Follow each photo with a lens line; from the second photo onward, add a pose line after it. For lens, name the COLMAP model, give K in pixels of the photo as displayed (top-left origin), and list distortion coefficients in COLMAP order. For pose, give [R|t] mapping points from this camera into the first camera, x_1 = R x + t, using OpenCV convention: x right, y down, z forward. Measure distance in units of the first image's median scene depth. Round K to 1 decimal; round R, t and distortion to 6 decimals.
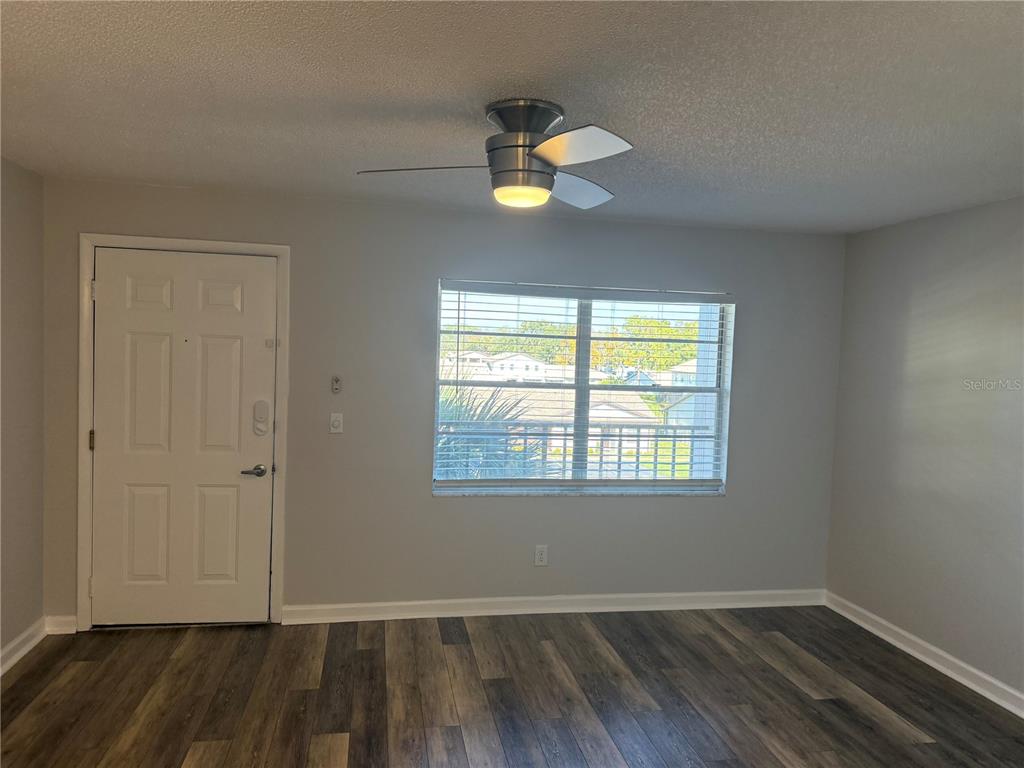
lens RADIAL K [[715.0, 0, 512.5], [0, 715.0, 387.8], [0, 0, 1]] dist [0.113815, -0.164494]
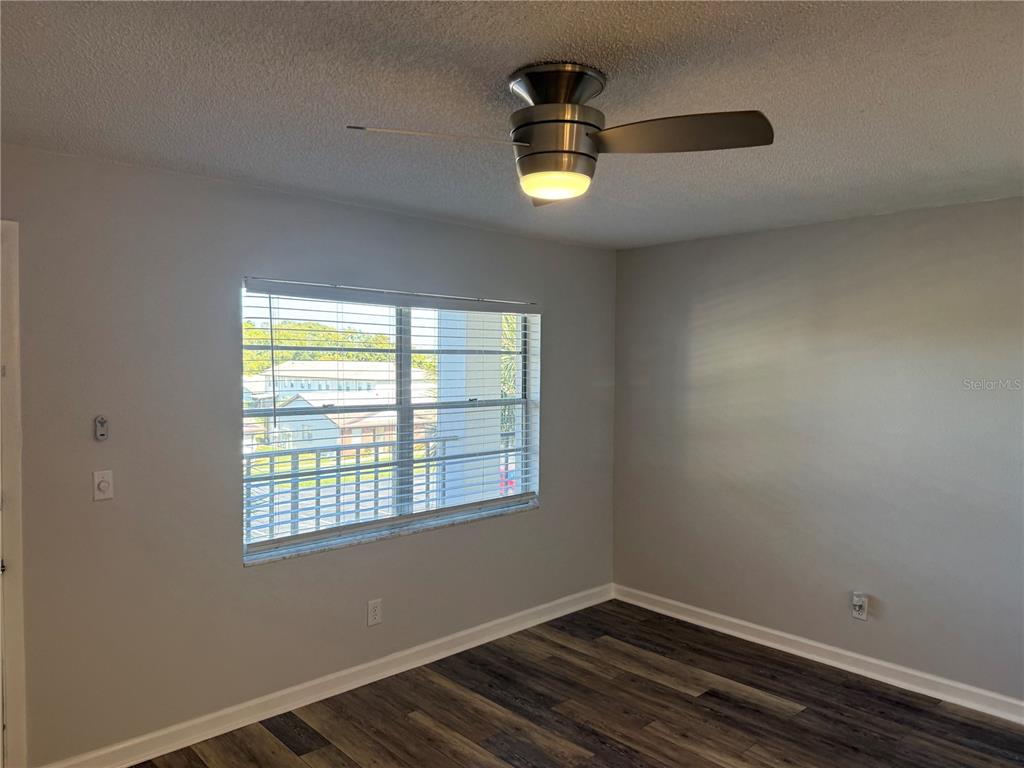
lens RADIAL K [[714.7, 0, 490.6], [0, 714.7, 393.0], [0, 0, 1]] dist [0.161276, -0.345598]
pose [[0.846986, -0.052779, 0.528988, -0.294224], [0.048614, 0.998580, 0.021794, -0.034978], [-0.529387, 0.007257, 0.848349, 0.220009]]
